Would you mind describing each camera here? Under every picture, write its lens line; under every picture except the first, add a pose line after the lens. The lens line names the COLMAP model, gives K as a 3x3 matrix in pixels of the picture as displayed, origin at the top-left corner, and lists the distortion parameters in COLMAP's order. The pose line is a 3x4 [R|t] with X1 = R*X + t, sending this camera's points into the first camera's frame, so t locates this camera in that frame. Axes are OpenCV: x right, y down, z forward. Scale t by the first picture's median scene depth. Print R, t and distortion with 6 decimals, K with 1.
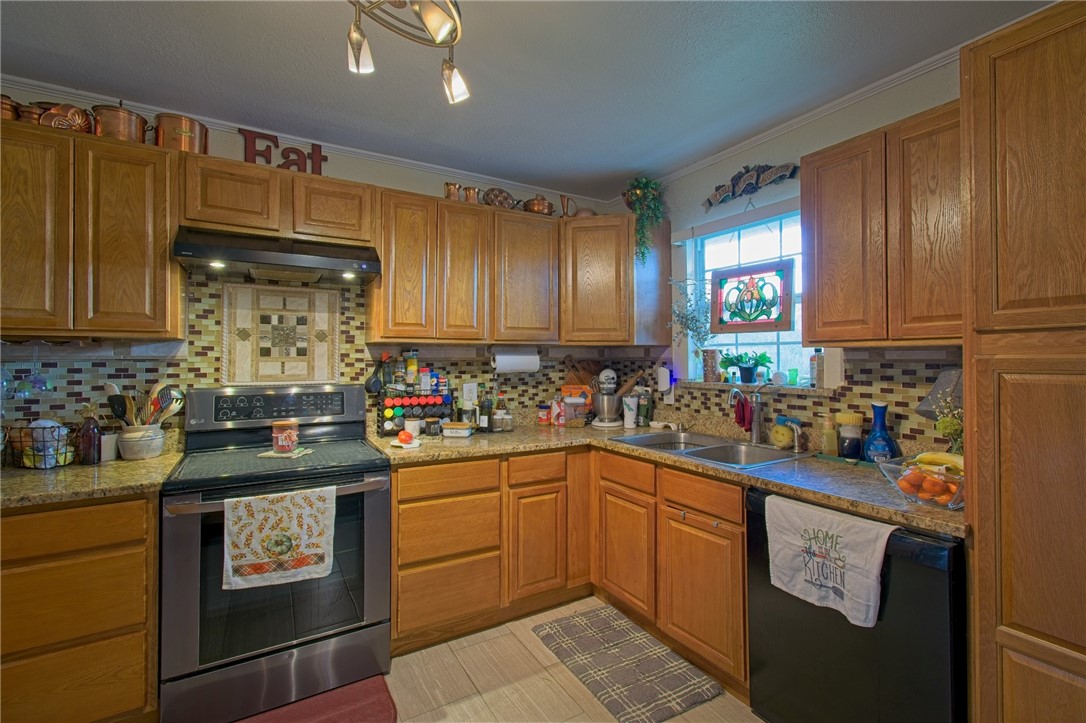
lens RADIAL K [[490.9, 0, 551.9], [0, 490.9, 356.7], [0, 0, 1]] dist [0.002199, 0.006392]
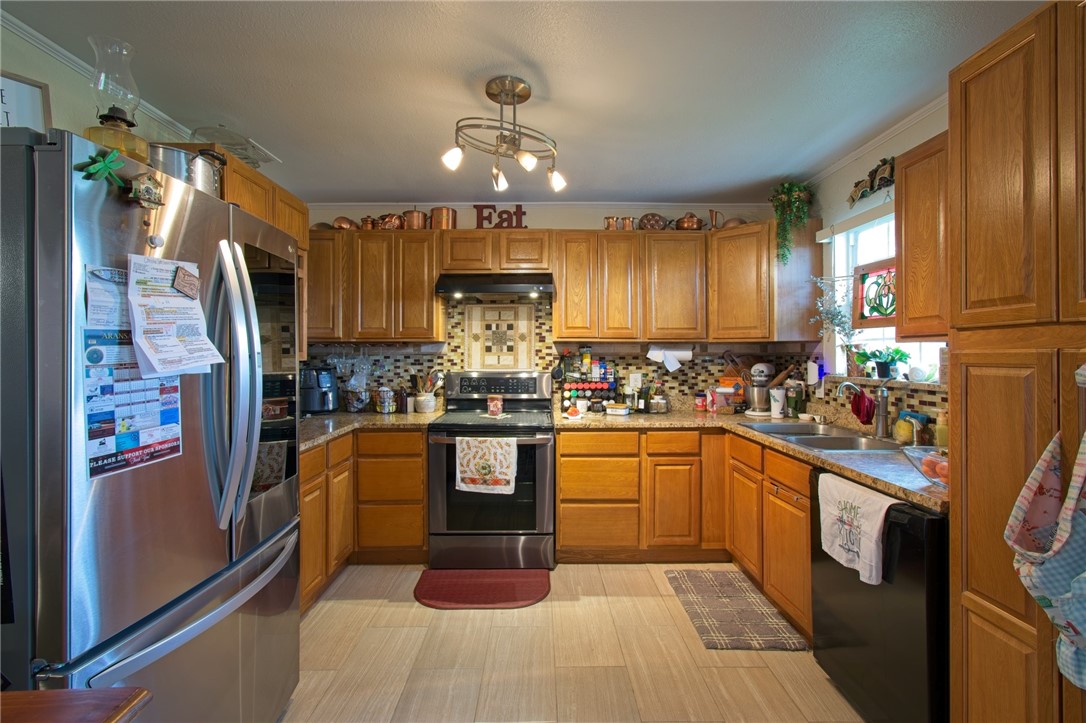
lens RADIAL K [[490.9, 0, 547.1], [0, 490.9, 357.9], [0, 0, 1]] dist [0.002199, 0.006392]
pose [[0.867473, 0.003851, -0.497469, 0.335397], [0.002458, 0.999925, 0.012026, -0.000547], [0.497478, -0.011656, 0.867398, -0.230664]]
